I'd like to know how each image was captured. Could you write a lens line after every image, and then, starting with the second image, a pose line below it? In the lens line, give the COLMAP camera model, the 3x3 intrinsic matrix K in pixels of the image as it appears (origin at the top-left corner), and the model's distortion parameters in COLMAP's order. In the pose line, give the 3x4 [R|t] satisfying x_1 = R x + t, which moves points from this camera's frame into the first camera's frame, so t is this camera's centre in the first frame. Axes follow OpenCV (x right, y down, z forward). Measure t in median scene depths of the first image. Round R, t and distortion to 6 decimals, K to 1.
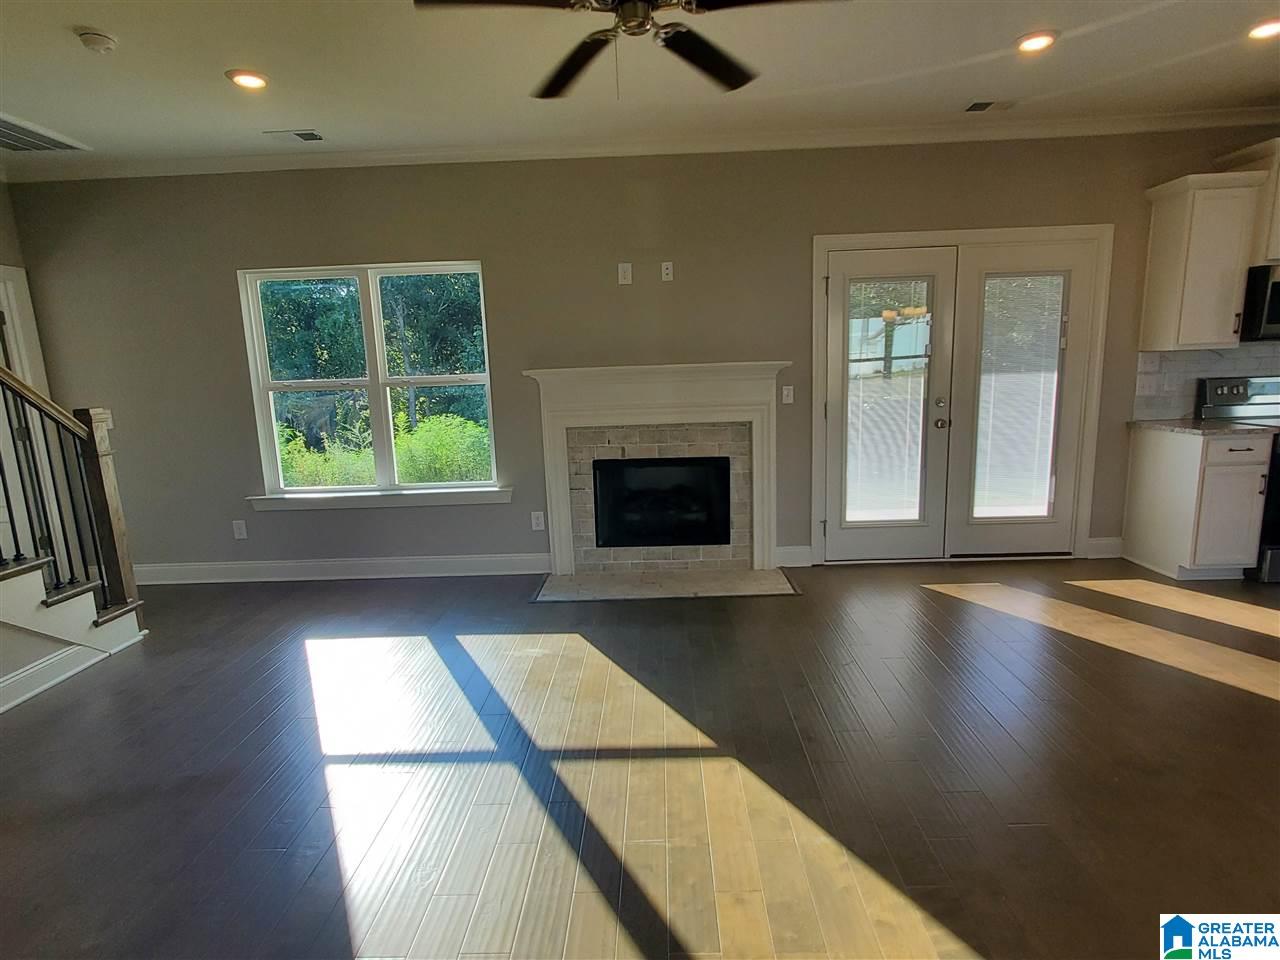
lens RADIAL K [[699.4, 0, 641.6], [0, 699.4, 491.9], [0, 0, 1]] dist [-0.003354, 0.003933]
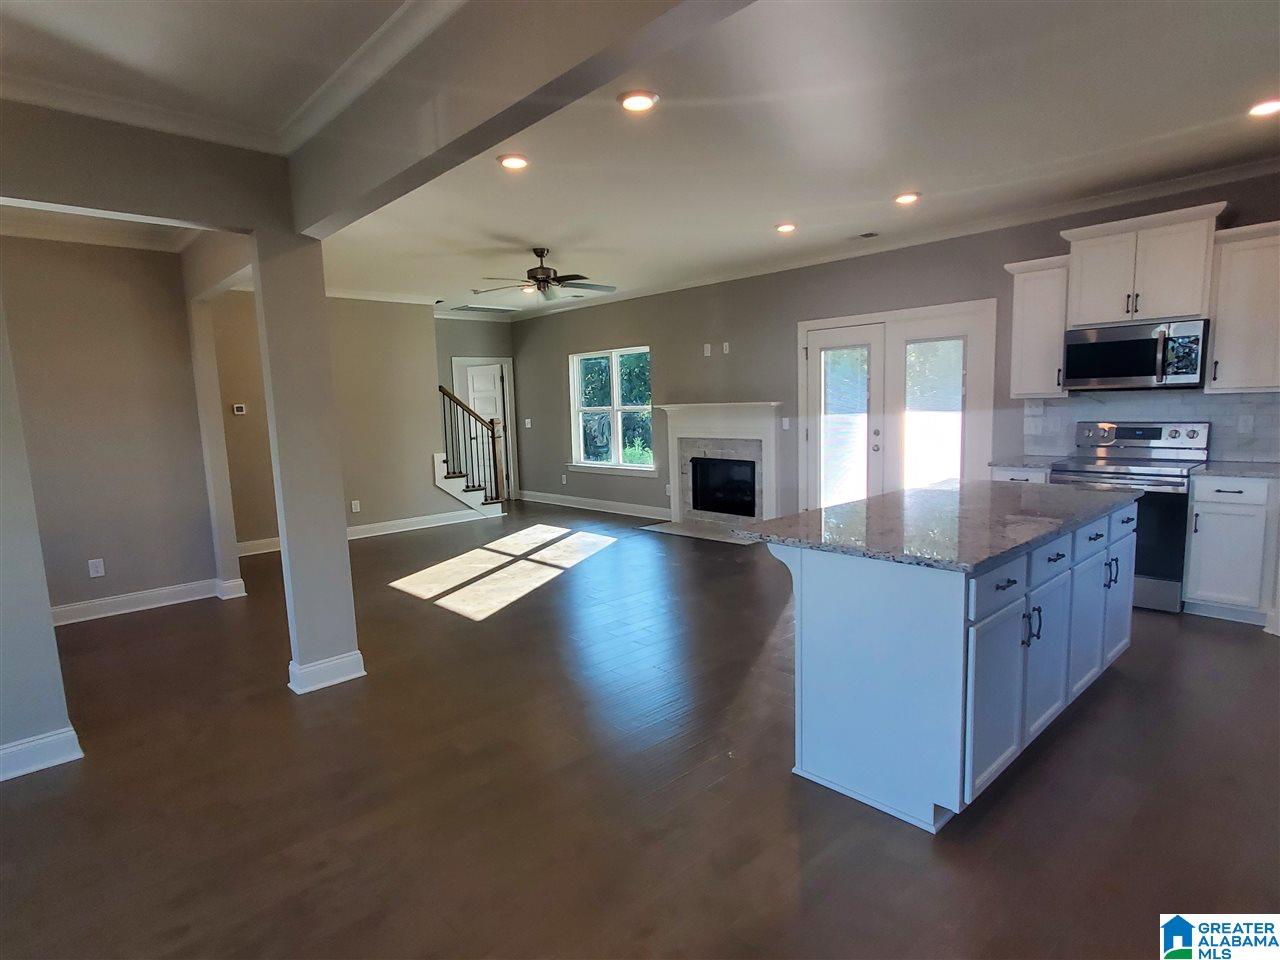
lens RADIAL K [[699.4, 0, 648.6], [0, 699.4, 474.3], [0, 0, 1]] dist [-0.003354, 0.003933]
pose [[0.705350, 0.087024, -0.703497, 1.110964], [-0.118064, 0.992996, 0.004460, 0.000757], [0.698958, 0.079912, 0.710684, -0.299090]]
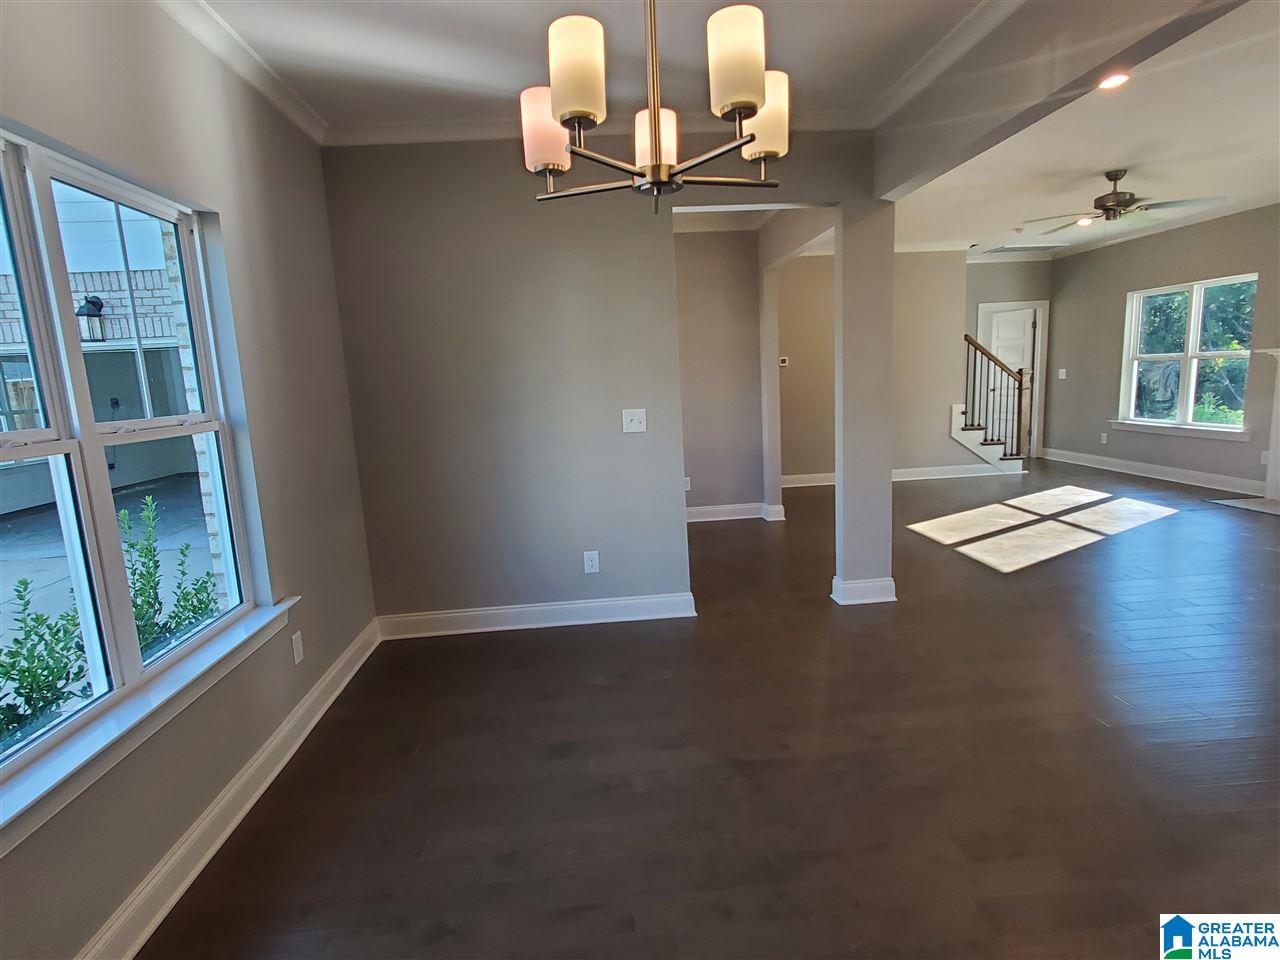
lens RADIAL K [[699.4, 0, 647.5], [0, 699.4, 490.5], [0, 0, 1]] dist [-0.003354, 0.003933]
pose [[0.106761, 0.195810, -0.974813, 1.150414], [-0.133530, 0.974359, 0.181094, 0.017384], [0.985278, 0.110833, 0.130170, -0.393938]]
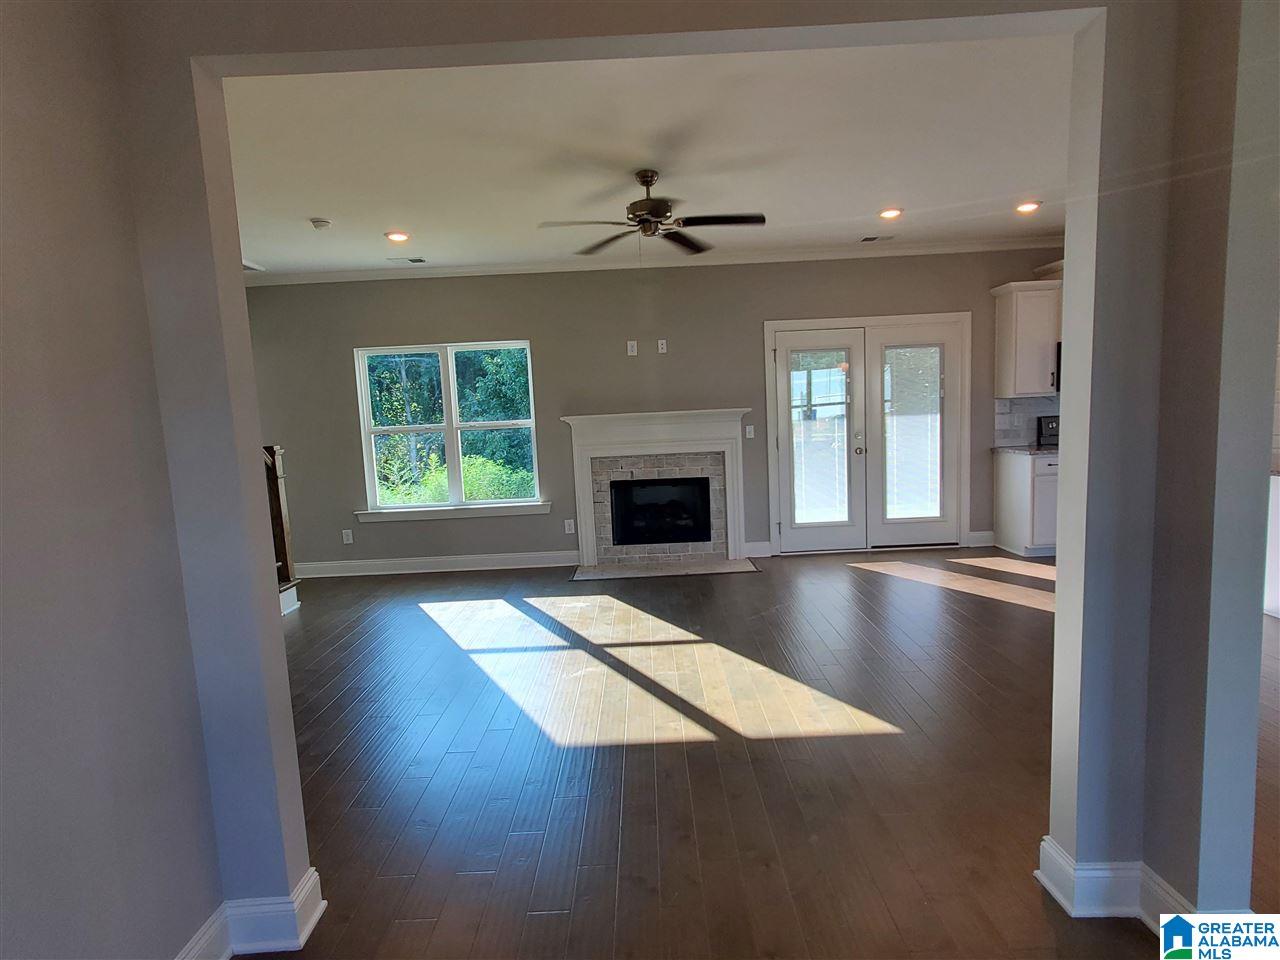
lens RADIAL K [[699.4, 0, 639.6], [0, 699.4, 481.4], [0, 0, 1]] dist [-0.003354, 0.003933]
pose [[0.999735, -0.013648, 0.018516, -0.038897], [0.015055, 0.996830, -0.078119, 0.066625], [-0.017391, 0.078377, 0.996772, -0.387863]]
